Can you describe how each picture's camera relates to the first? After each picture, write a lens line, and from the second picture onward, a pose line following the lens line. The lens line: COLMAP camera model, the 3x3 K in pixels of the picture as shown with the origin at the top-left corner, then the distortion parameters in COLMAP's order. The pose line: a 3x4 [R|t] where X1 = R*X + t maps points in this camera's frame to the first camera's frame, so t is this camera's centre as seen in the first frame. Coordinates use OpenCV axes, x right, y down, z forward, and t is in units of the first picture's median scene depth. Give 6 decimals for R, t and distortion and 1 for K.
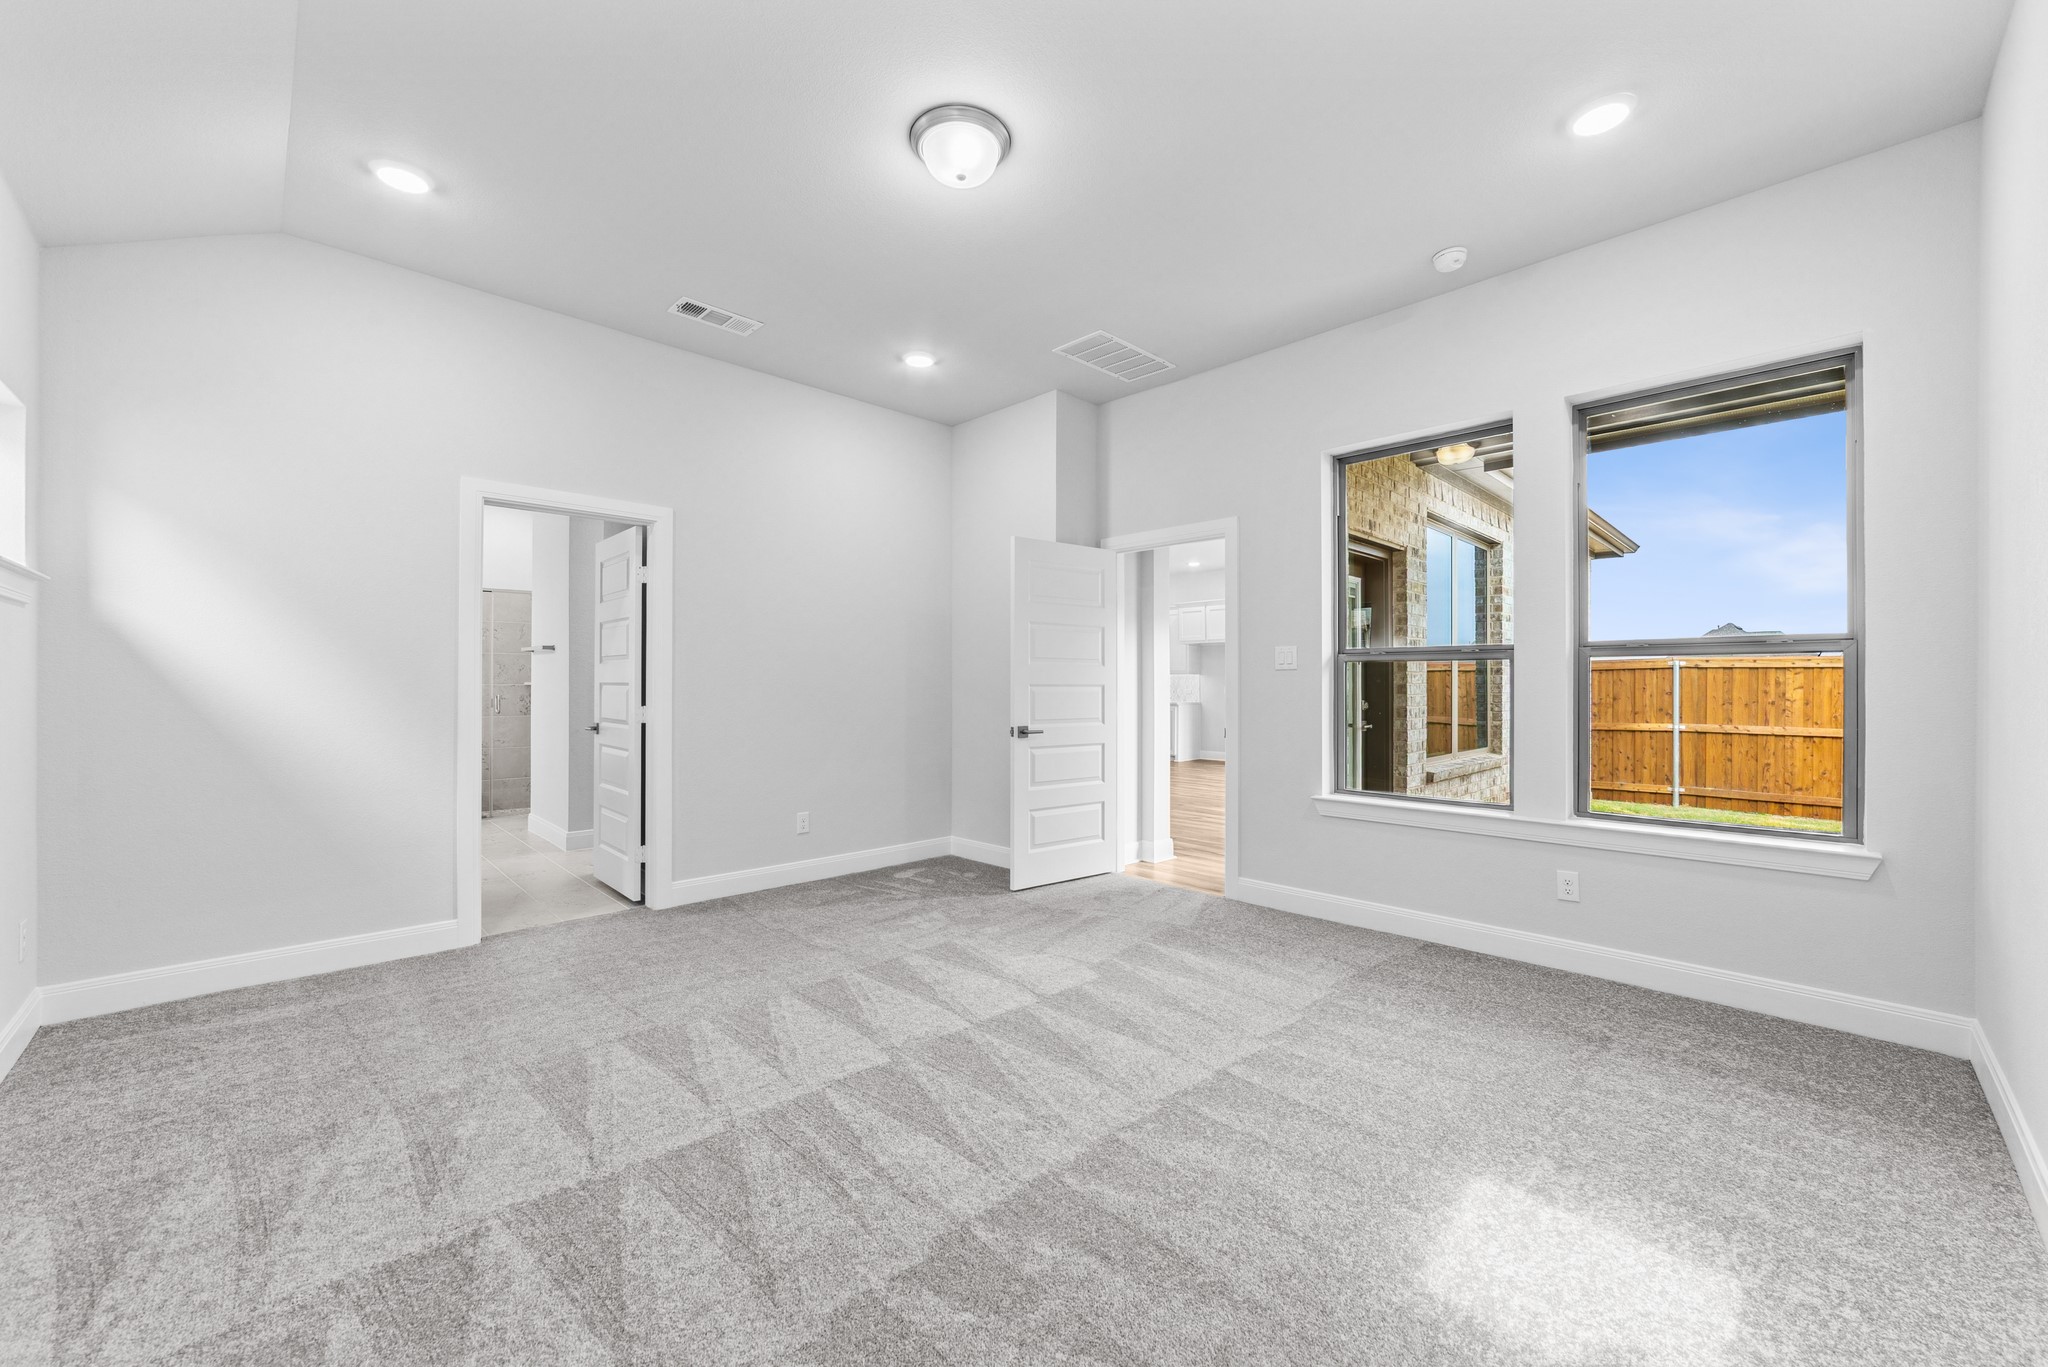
lens RADIAL K [[790.2, 0, 1016.8], [0, 790.2, 687.1], [0, 0, 1]] dist [0.000095, 0.000020]
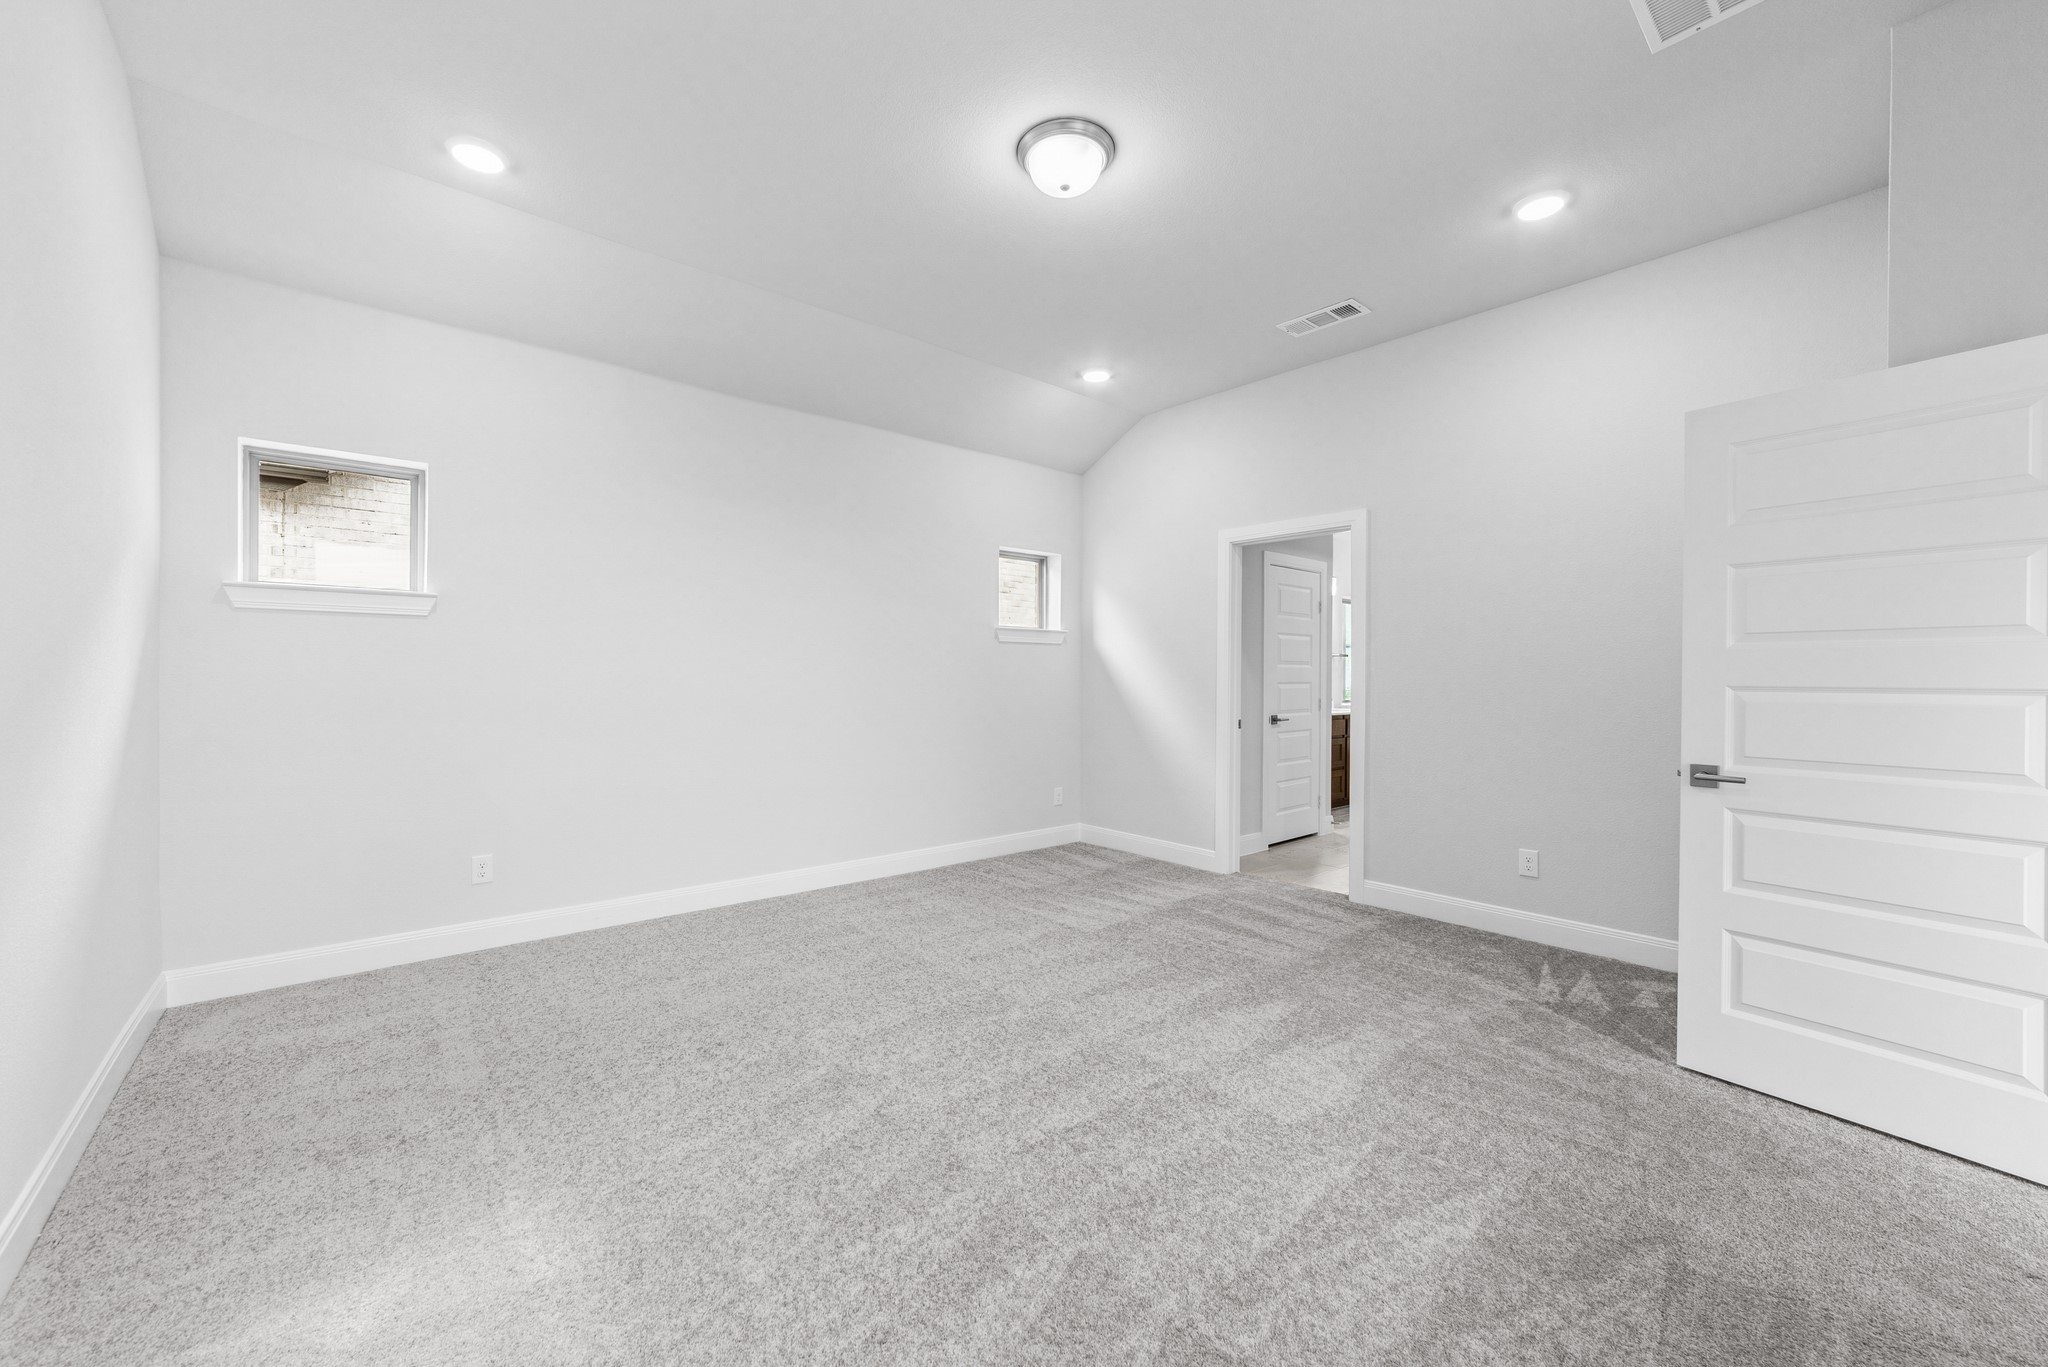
lens RADIAL K [[790.2, 0, 1017.2], [0, 790.2, 684.1], [0, 0, 1]] dist [0.000095, 0.000020]
pose [[-0.065456, 0.003060, -0.997851, 0.564518], [0.002323, 0.999993, 0.002914, -0.007044], [0.997853, -0.002127, -0.065463, 0.582692]]
